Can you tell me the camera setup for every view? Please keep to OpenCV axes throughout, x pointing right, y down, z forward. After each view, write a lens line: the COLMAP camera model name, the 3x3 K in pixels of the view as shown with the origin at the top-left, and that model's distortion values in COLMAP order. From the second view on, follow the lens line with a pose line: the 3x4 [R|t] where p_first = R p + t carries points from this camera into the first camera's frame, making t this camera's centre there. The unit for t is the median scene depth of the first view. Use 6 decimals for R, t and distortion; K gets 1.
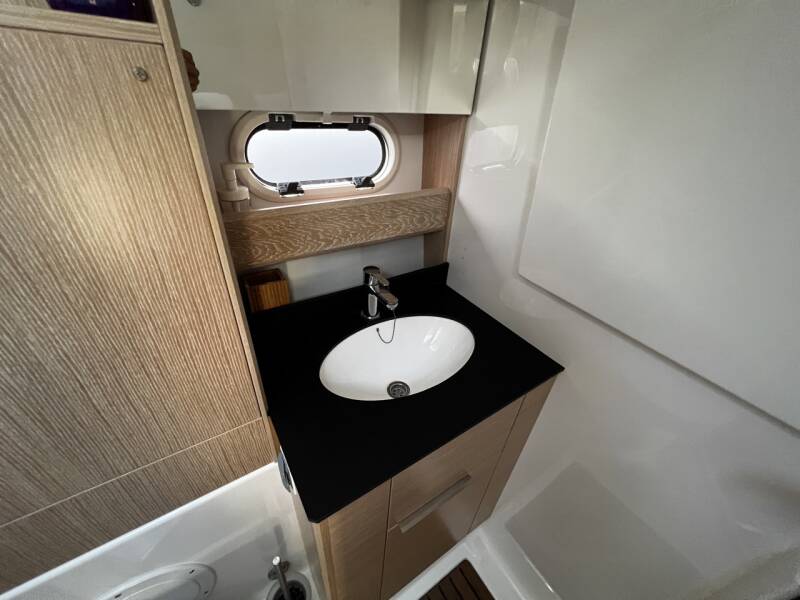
lens RADIAL K [[326.4, 0, 400.0], [0, 326.4, 300.0], [0, 0, 1]] dist [-0.000558, 0.000001]
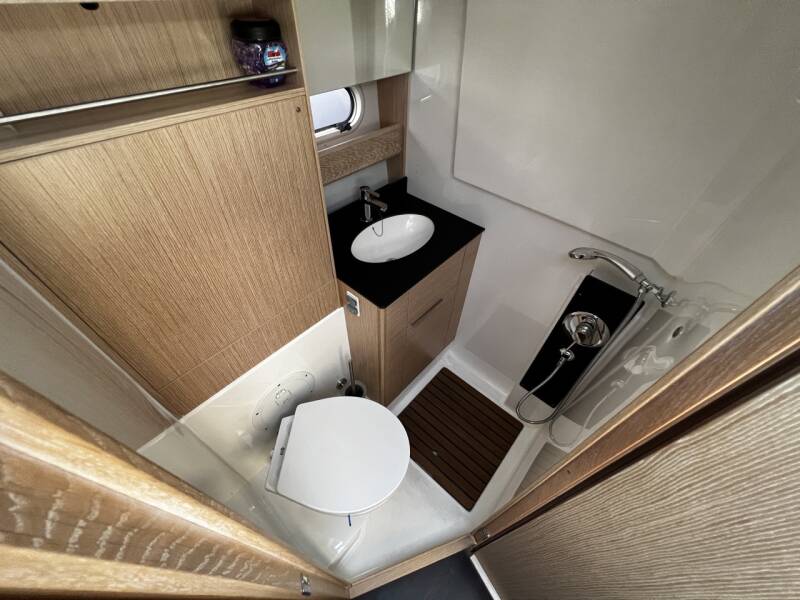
lens RADIAL K [[323.6, 0, 400.0], [0, 323.6, 300.0], [0, 0, 1]] dist [-0.008467, 0.000208]
pose [[0.965303, -0.210461, 0.154581, -0.261639], [0.168467, 0.954220, 0.247151, 0.059876], [-0.199520, -0.212534, 0.956567, -0.593229]]
